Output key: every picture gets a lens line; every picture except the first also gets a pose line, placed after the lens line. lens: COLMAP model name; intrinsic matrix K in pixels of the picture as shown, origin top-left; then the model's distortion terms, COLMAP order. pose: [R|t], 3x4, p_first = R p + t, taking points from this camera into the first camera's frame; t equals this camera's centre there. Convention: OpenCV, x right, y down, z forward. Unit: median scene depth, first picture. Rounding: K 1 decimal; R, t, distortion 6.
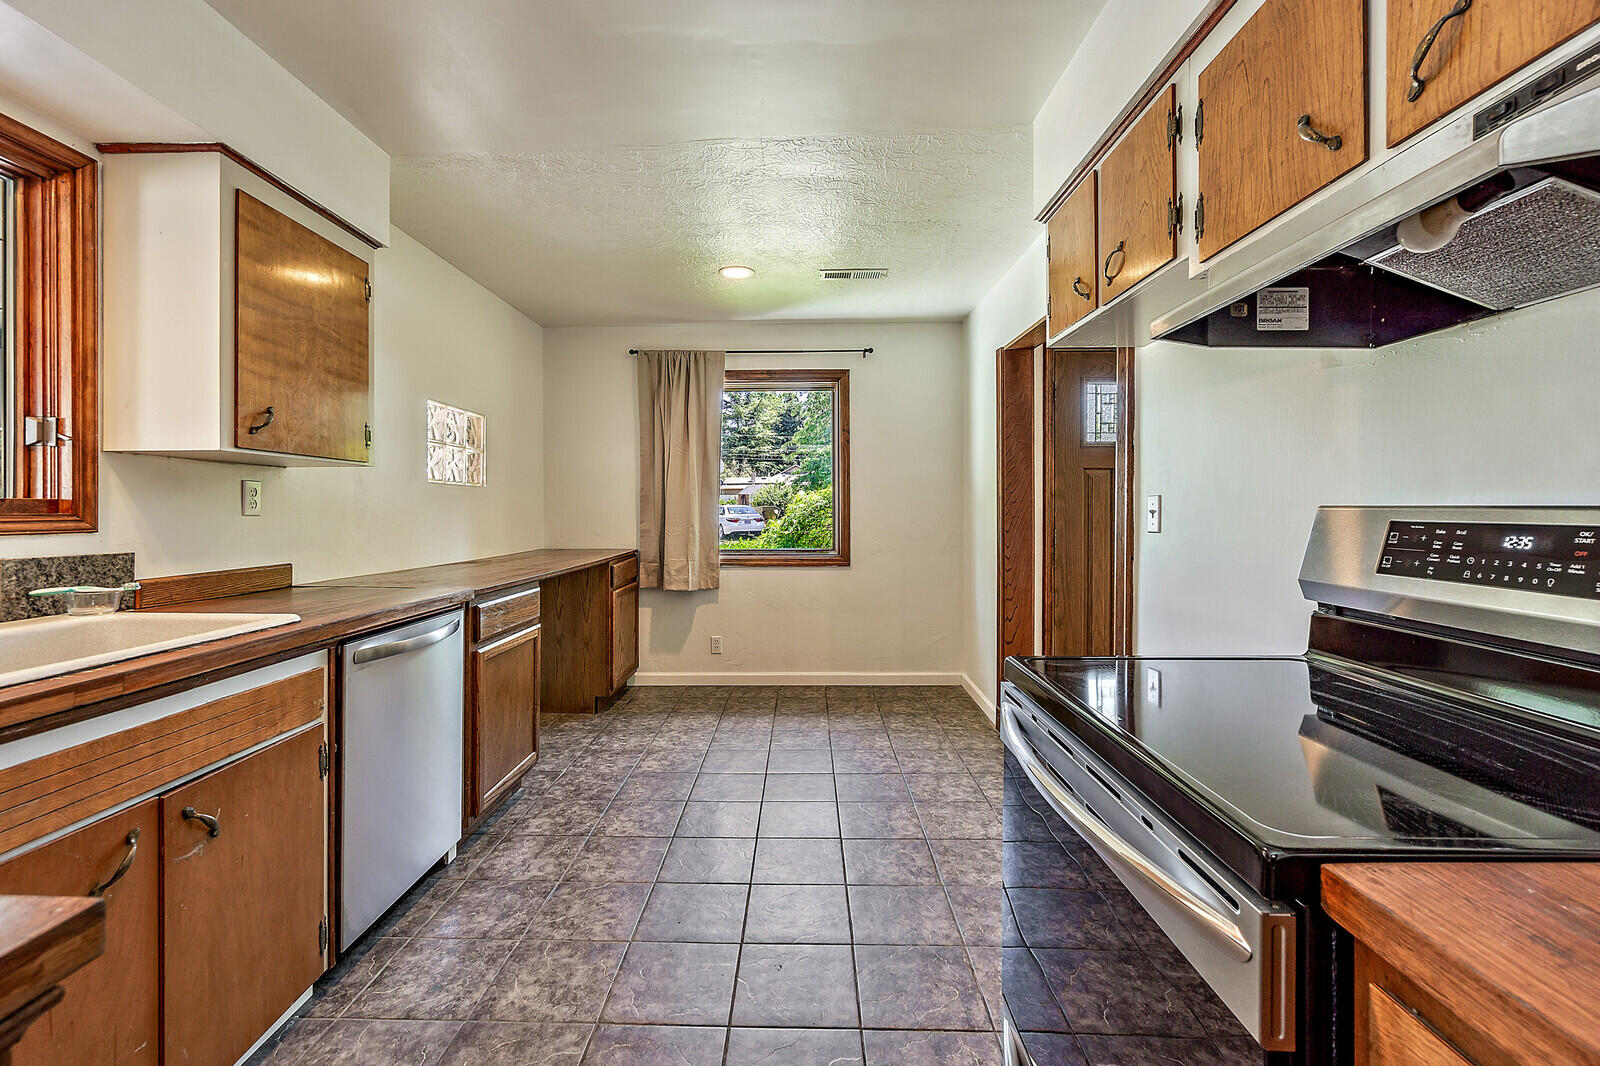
lens RADIAL K [[693.5, 0, 794.3], [0, 693.5, 510.9], [0, 0, 1]] dist [-0.004448, 0.000054]
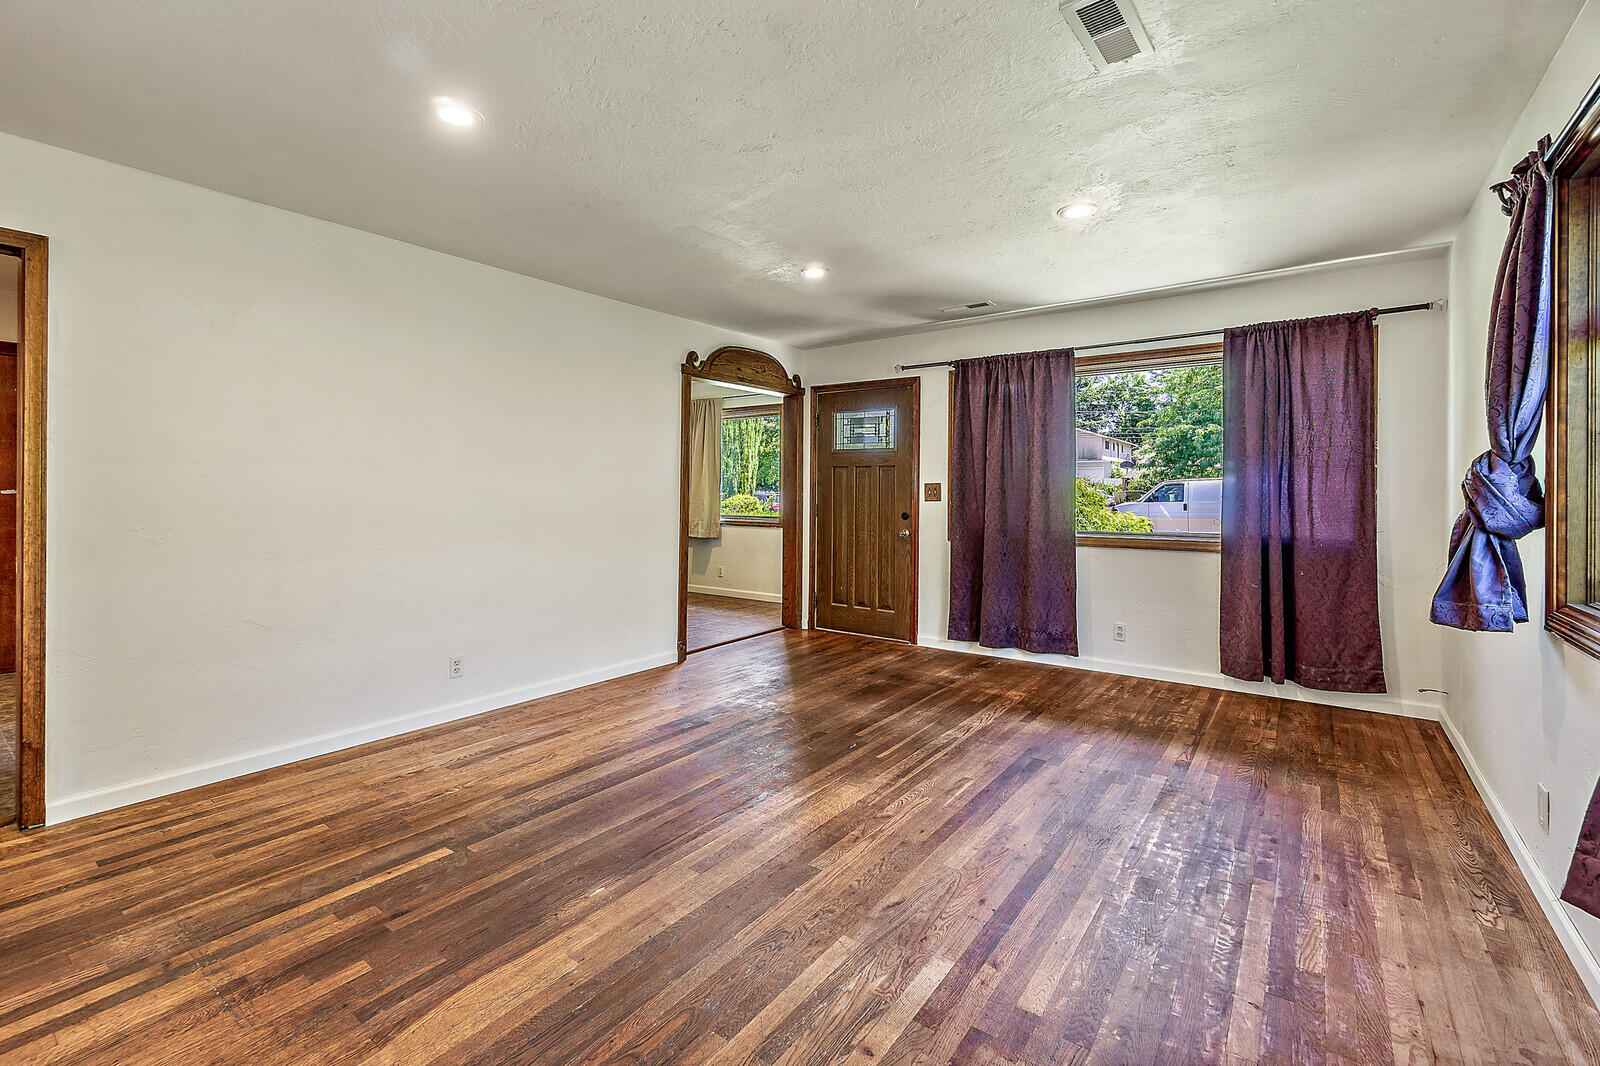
lens RADIAL K [[696.8, 0, 786.7], [0, 696.8, 496.3], [0, 0, 1]] dist [-0.002451, 0.000148]
pose [[0.806808, 0.012153, -0.590688, 2.516657], [-0.011582, 0.999922, 0.004754, -0.000143], [0.590700, 0.003006, 0.806886, -0.675470]]
